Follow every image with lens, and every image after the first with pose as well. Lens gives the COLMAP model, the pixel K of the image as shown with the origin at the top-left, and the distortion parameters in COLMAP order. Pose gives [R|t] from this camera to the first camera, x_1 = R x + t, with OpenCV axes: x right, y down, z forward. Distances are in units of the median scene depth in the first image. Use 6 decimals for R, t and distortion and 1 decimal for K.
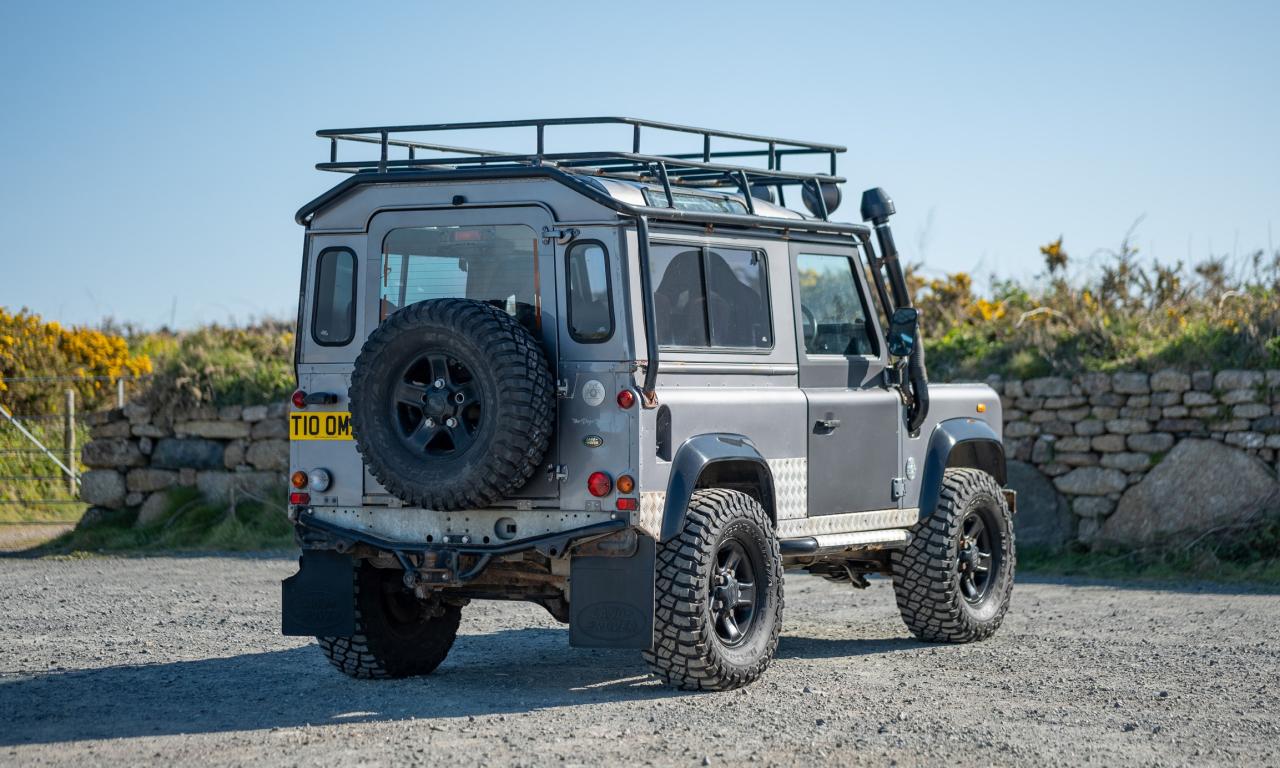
lens RADIAL K [[3375.0, 0, 640.0], [0, 3375.0, 384.0], [0, 0, 1]] dist [0.054443, -0.059997]
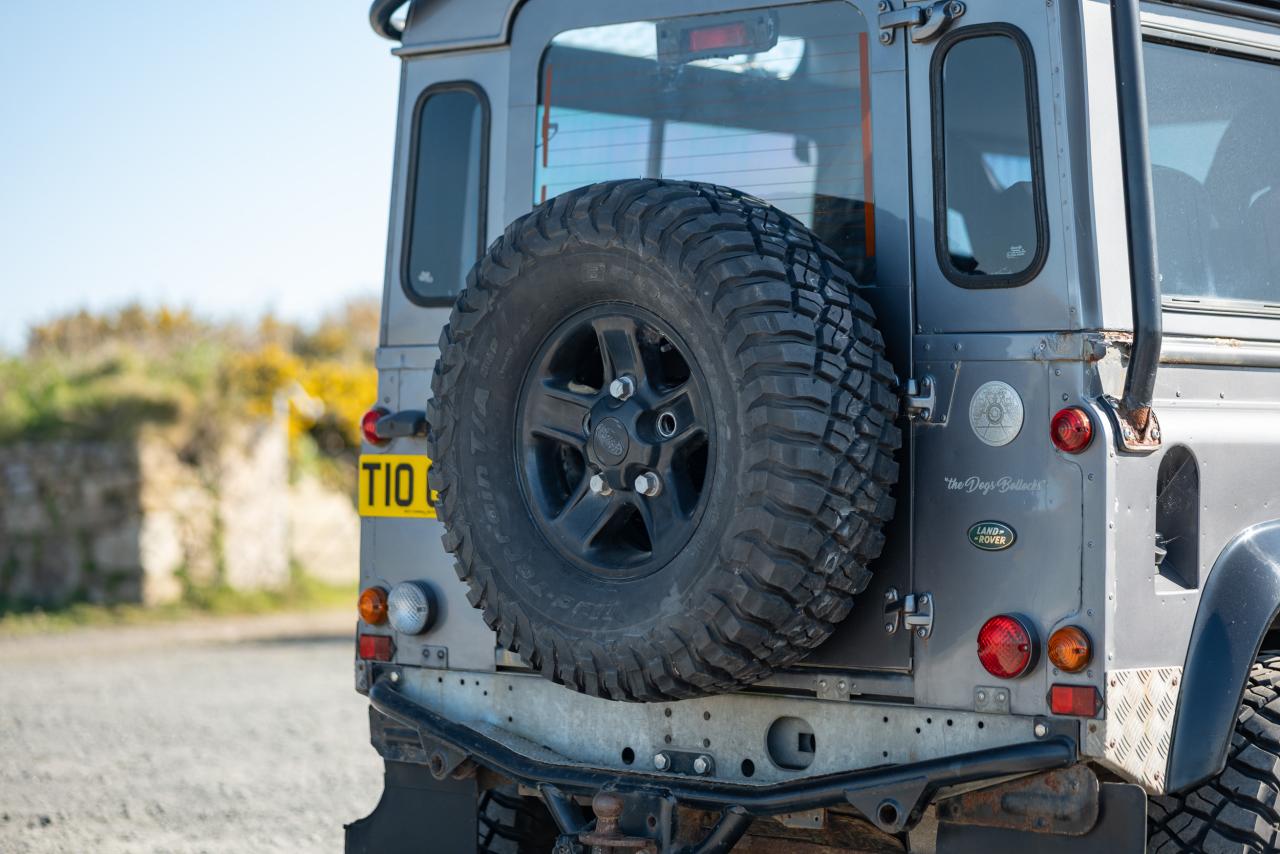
lens RADIAL K [[3099.6, 0, 640.0], [0, 3099.6, 427.0], [0, 0, 1]] dist [-0.047602, 0.181893]
pose [[0.974544, 0.007378, -0.224075, 0.026564], [-0.007513, 0.999972, 0.000248, 0.004433], [0.224070, 0.001442, 0.974572, 0.631901]]
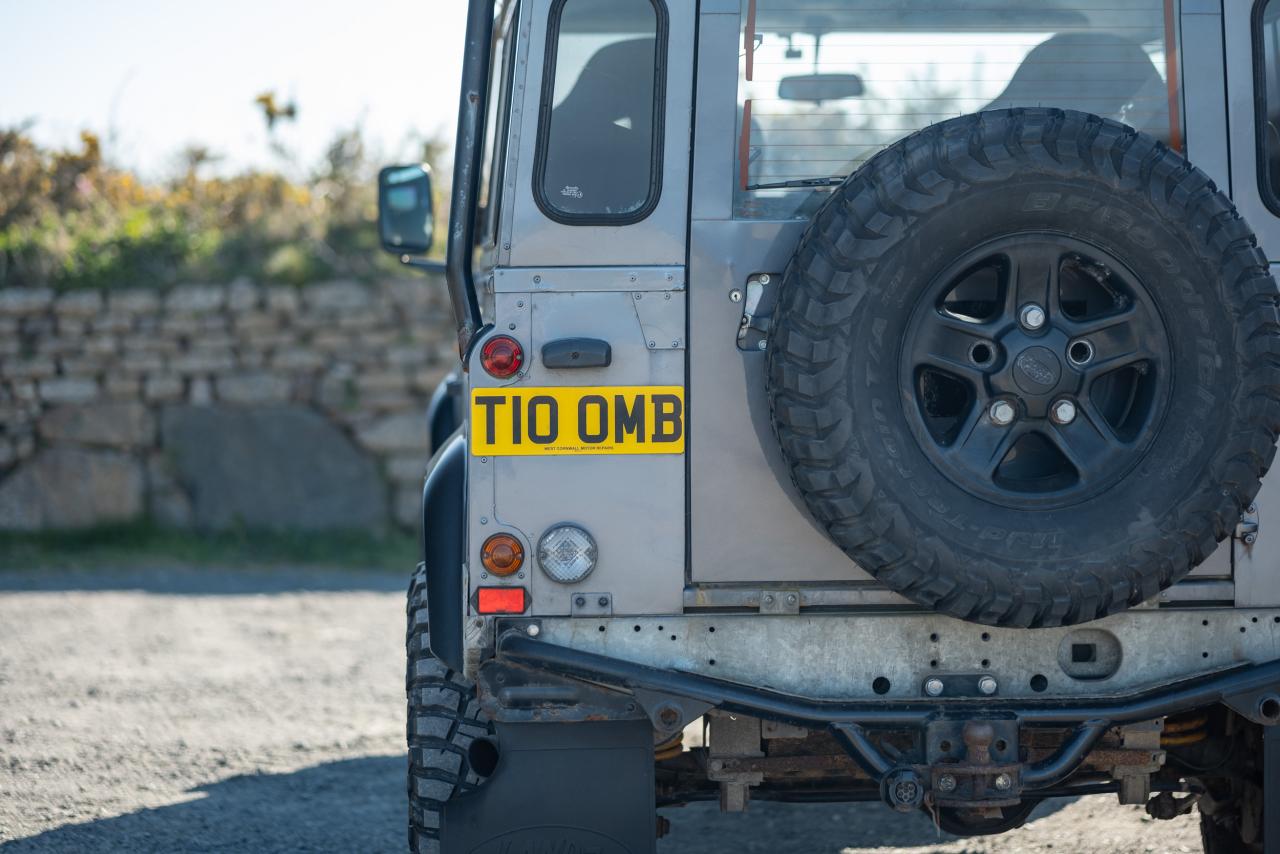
lens RADIAL K [[3198.7, 0, 640.0], [0, 3198.7, 427.0], [0, 0, 1]] dist [-0.001056, 0.116885]
pose [[0.831092, -0.028323, 0.555413, -0.312423], [0.002751, 0.998900, 0.046820, -0.005032], [-0.556128, -0.037384, 0.830256, 0.700543]]
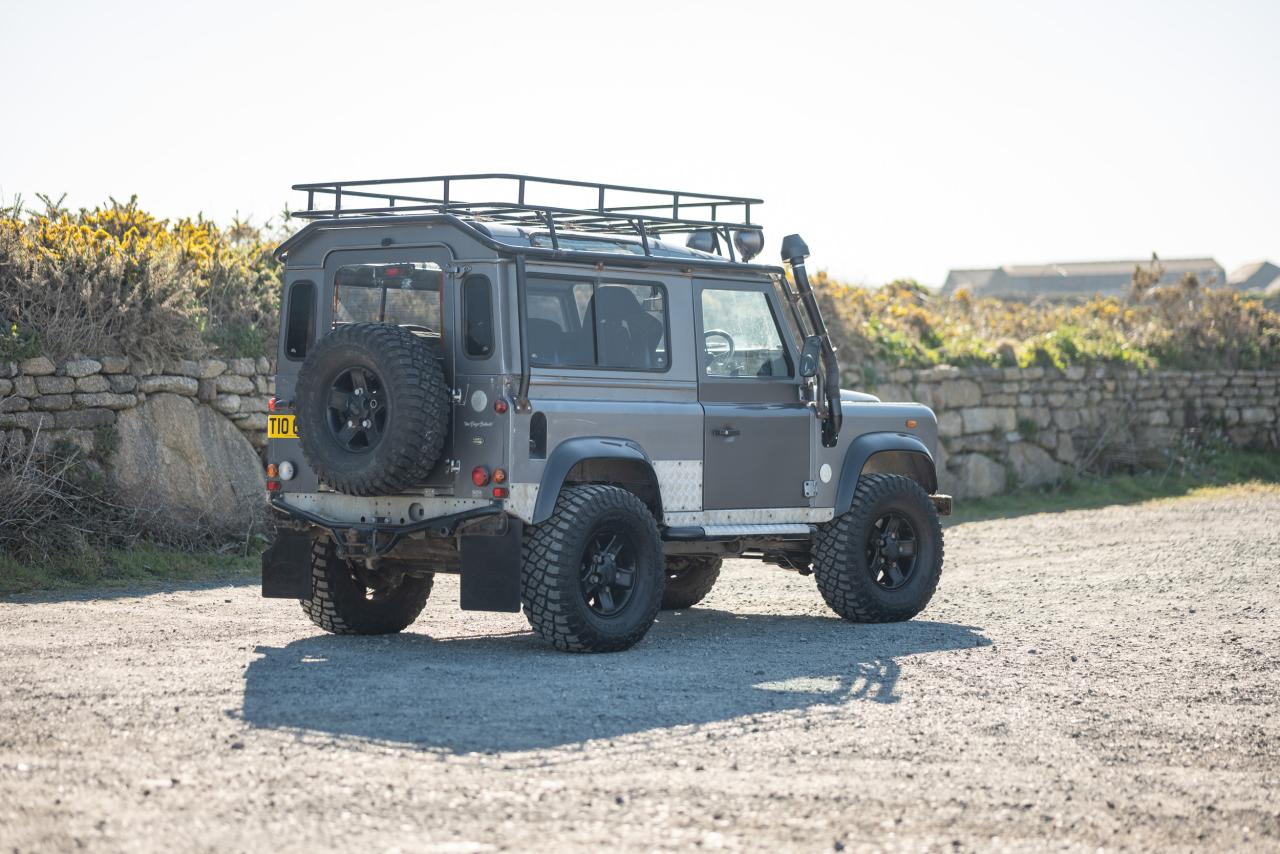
lens RADIAL K [[3198.7, 0, 640.0], [0, 3198.7, 427.0], [0, 0, 1]] dist [-0.001056, 0.116885]
pose [[0.982548, 0.014685, -0.185429, 0.254058], [-0.014641, 0.999892, 0.001607, 0.009276], [0.185433, 0.001136, 0.982656, -0.118393]]
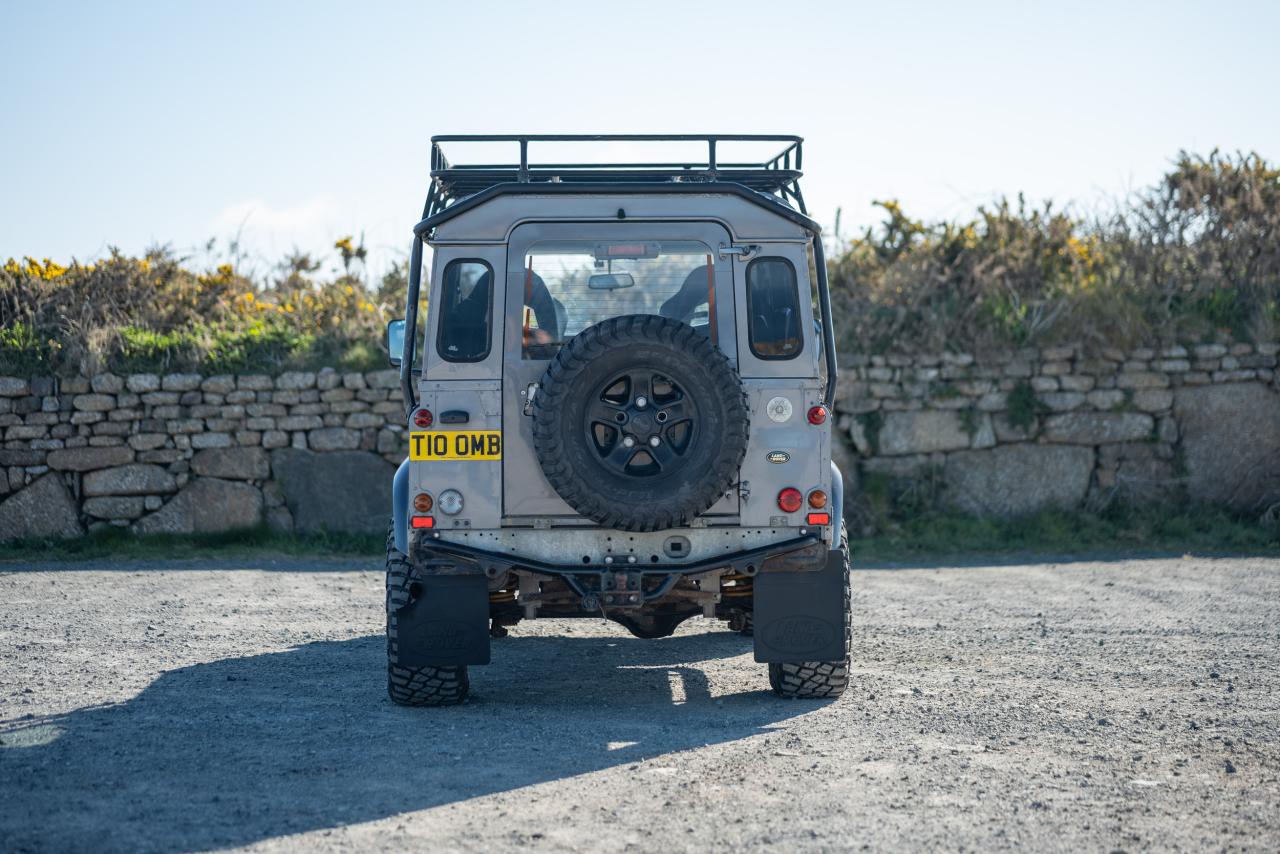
lens RADIAL K [[3198.7, 0, 640.0], [0, 3198.7, 427.0], [0, 0, 1]] dist [-0.001056, 0.116885]
pose [[0.848534, -0.016950, 0.528870, -0.547123], [0.002901, 0.999621, 0.027383, -0.018138], [-0.529133, -0.021701, 0.848261, 0.212141]]
